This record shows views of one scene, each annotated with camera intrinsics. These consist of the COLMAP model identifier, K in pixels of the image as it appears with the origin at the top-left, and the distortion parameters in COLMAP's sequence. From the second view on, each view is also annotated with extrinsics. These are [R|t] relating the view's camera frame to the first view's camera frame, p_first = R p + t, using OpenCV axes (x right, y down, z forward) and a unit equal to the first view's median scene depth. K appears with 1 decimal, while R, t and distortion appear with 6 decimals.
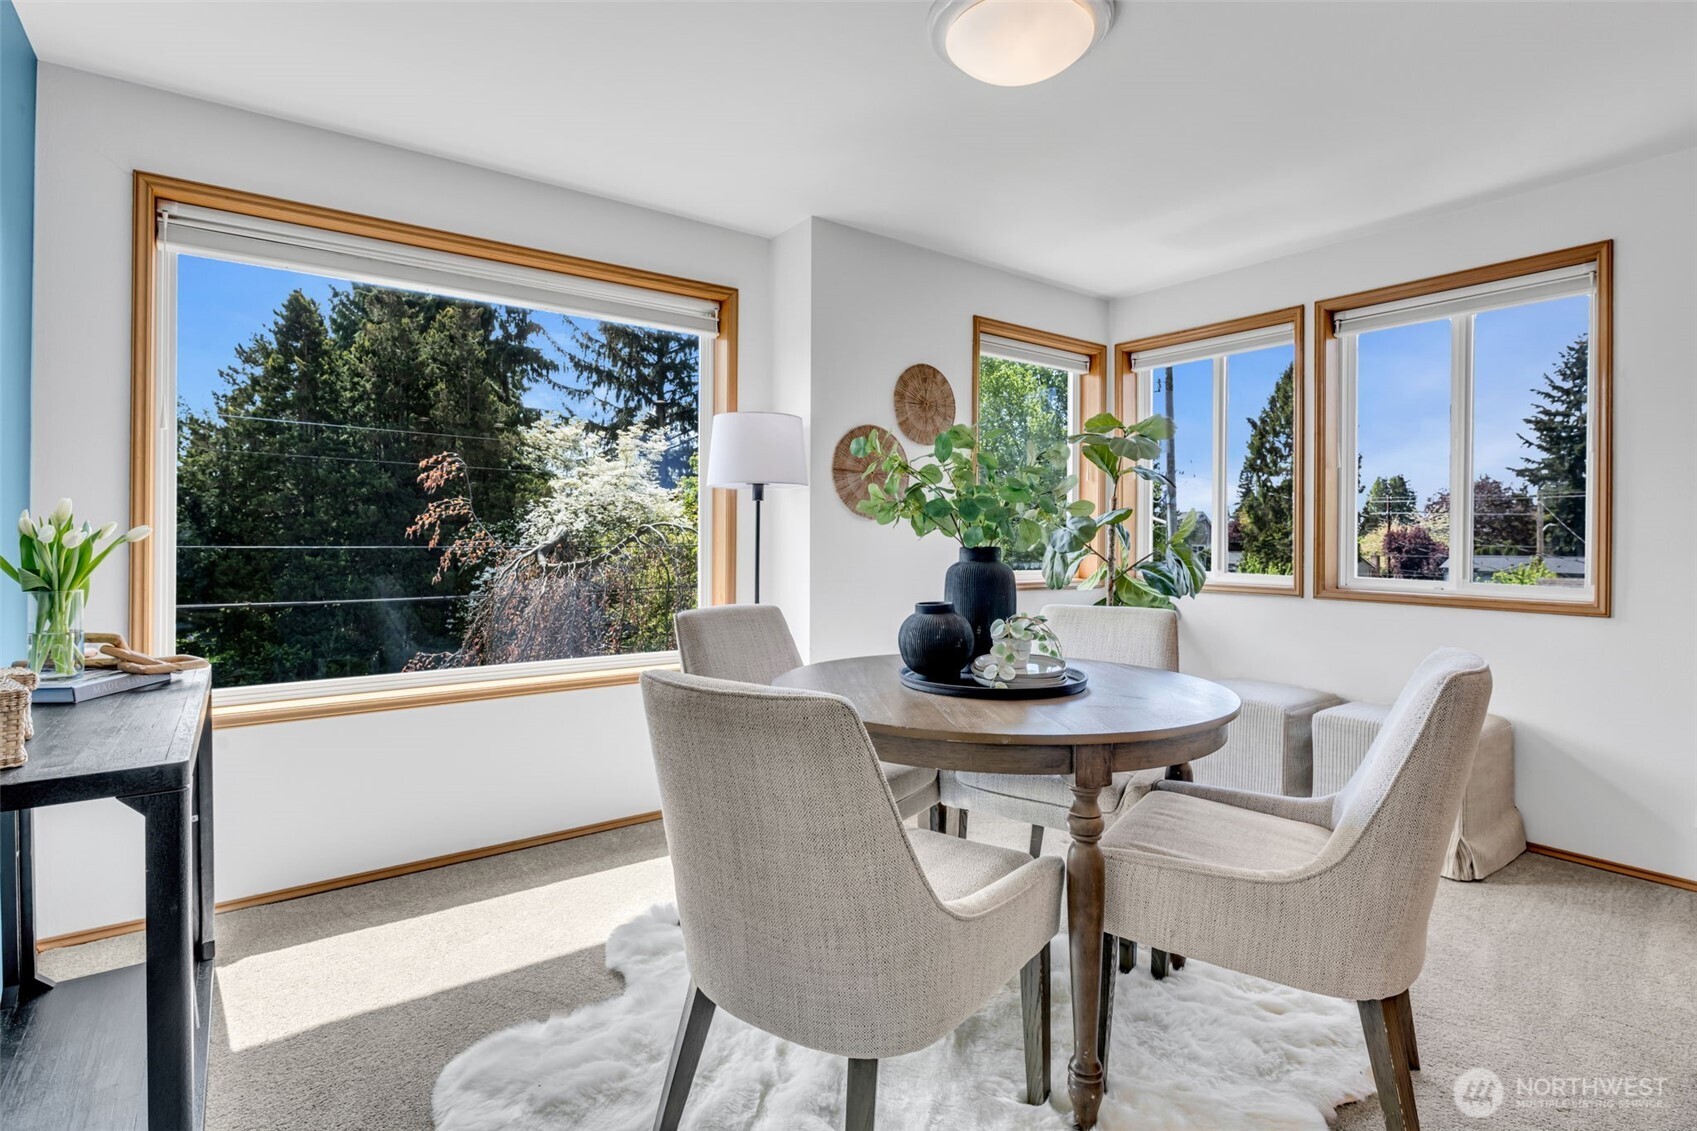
lens RADIAL K [[831.9, 0, 854.6], [0, 831.9, 543.9], [0, 0, 1]] dist [-0.011452, 0.001743]
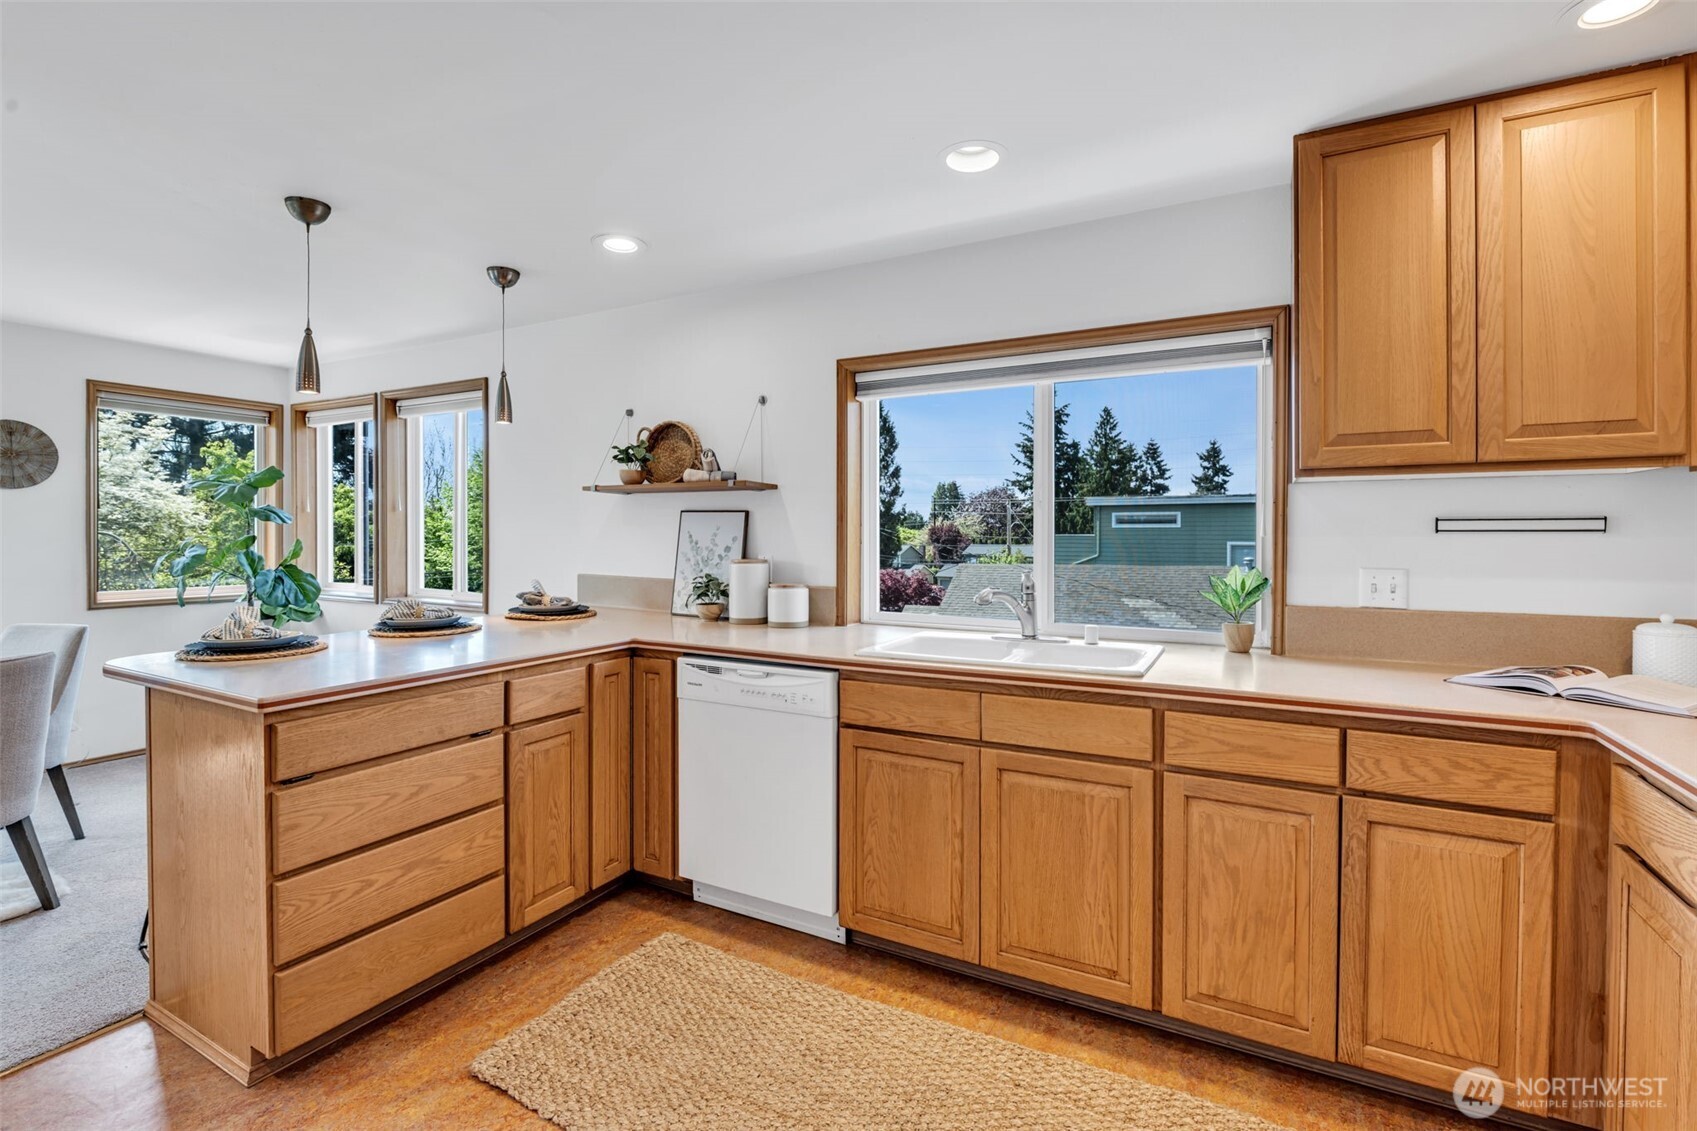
lens RADIAL K [[768.6, 0, 855.8], [0, 768.6, 538.0], [0, 0, 1]] dist [-0.008203, -0.000018]
pose [[0.907290, -0.005019, 0.420474, 0.697152], [0.003495, 0.999984, 0.004394, -0.047313], [-0.420490, -0.002517, 0.907294, -0.473550]]
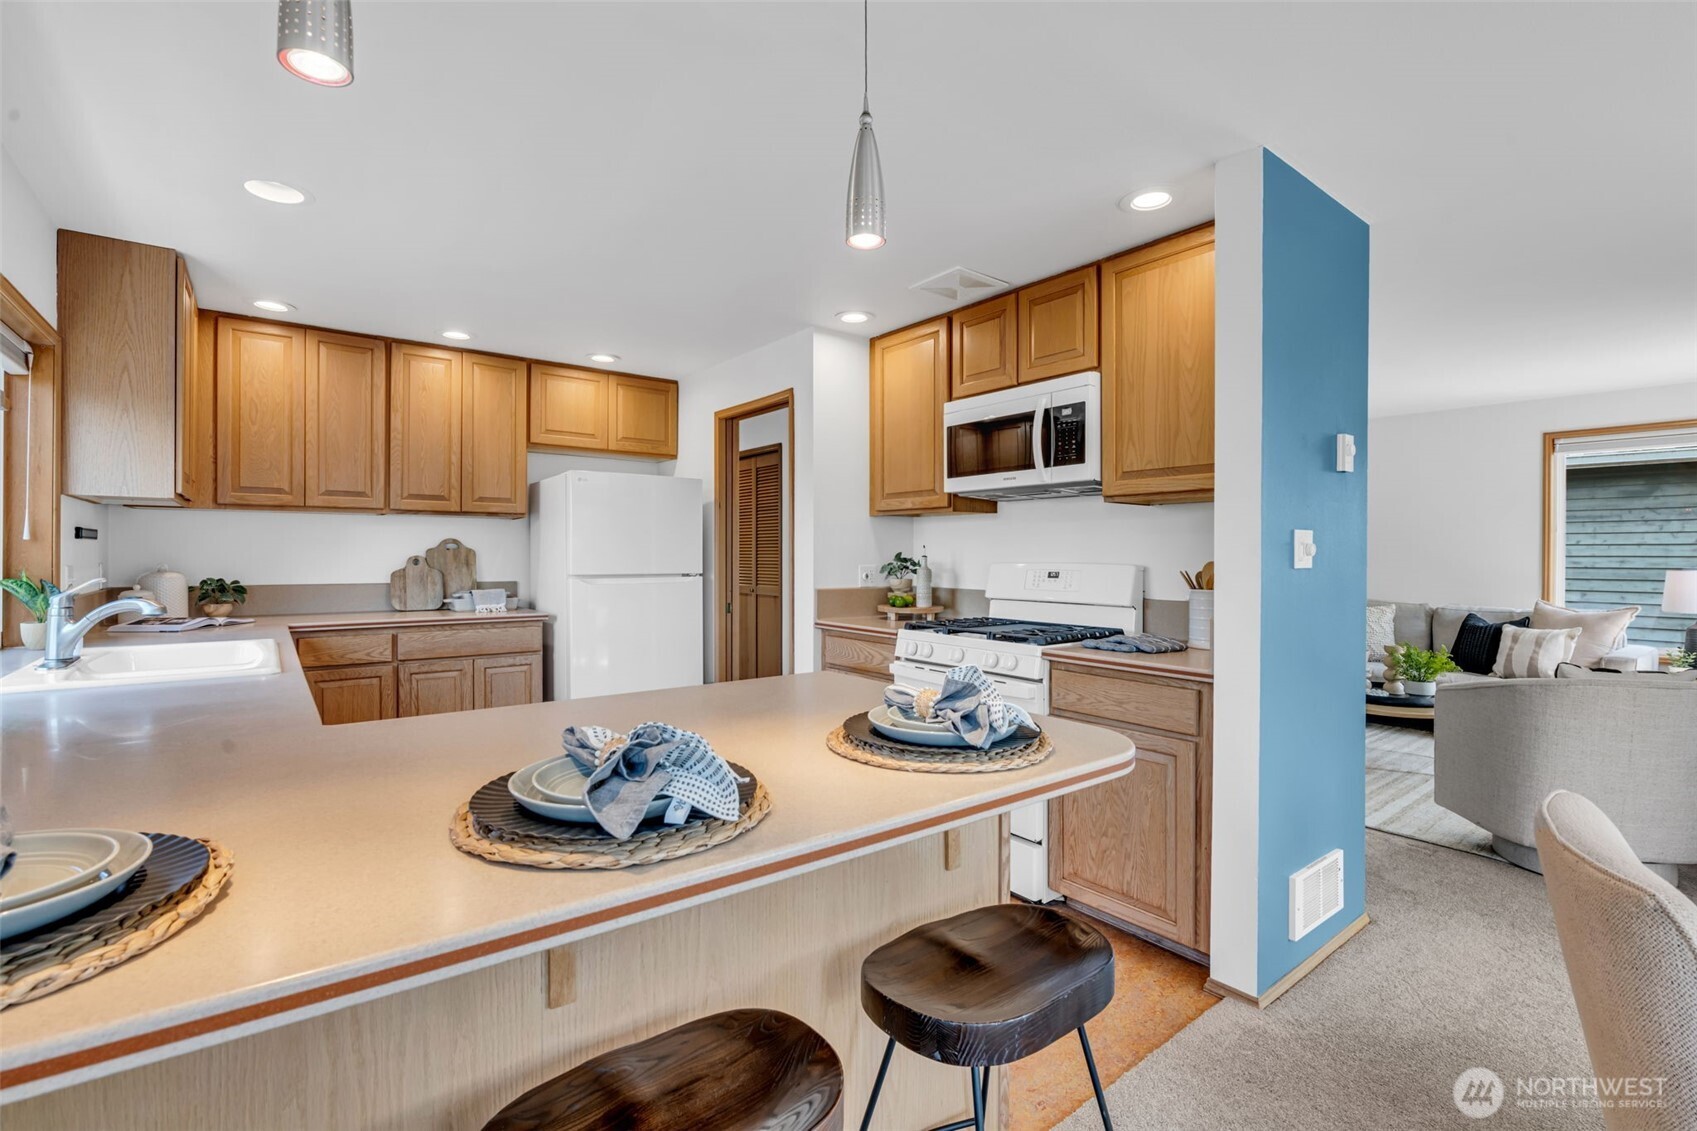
lens RADIAL K [[768.6, 0, 855.2], [0, 768.6, 552.5], [0, 0, 1]] dist [-0.008203, -0.000018]
pose [[-0.999588, -0.006736, -0.027891, 0.561089], [-0.006724, 0.999977, -0.000530, -0.037006], [0.027894, -0.000342, -0.999611, 0.671495]]
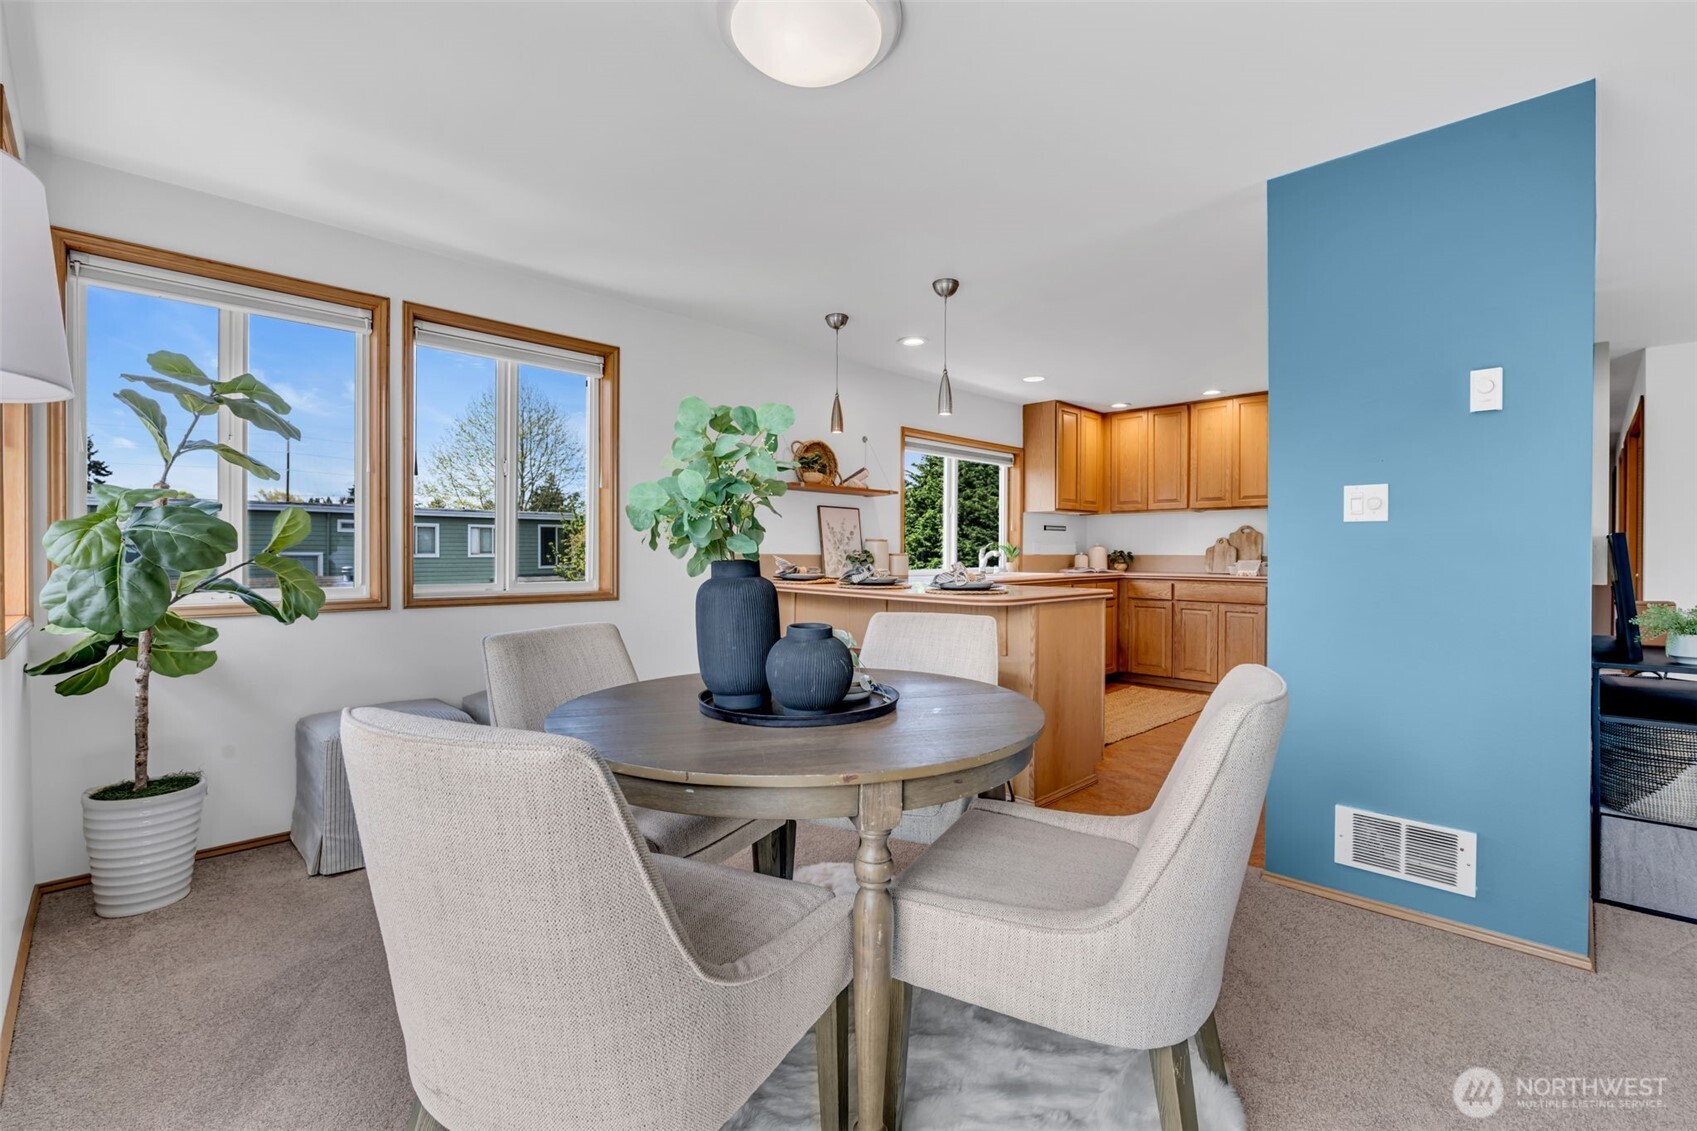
lens RADIAL K [[768.6, 0, 867.3], [0, 768.6, 557.5], [0, 0, 1]] dist [-0.008203, -0.000018]
pose [[-0.167029, -0.010965, 0.985891, -0.389118], [0.001005, 0.999936, 0.011291, -0.003801], [-0.985951, 0.002877, -0.167007, 0.585717]]
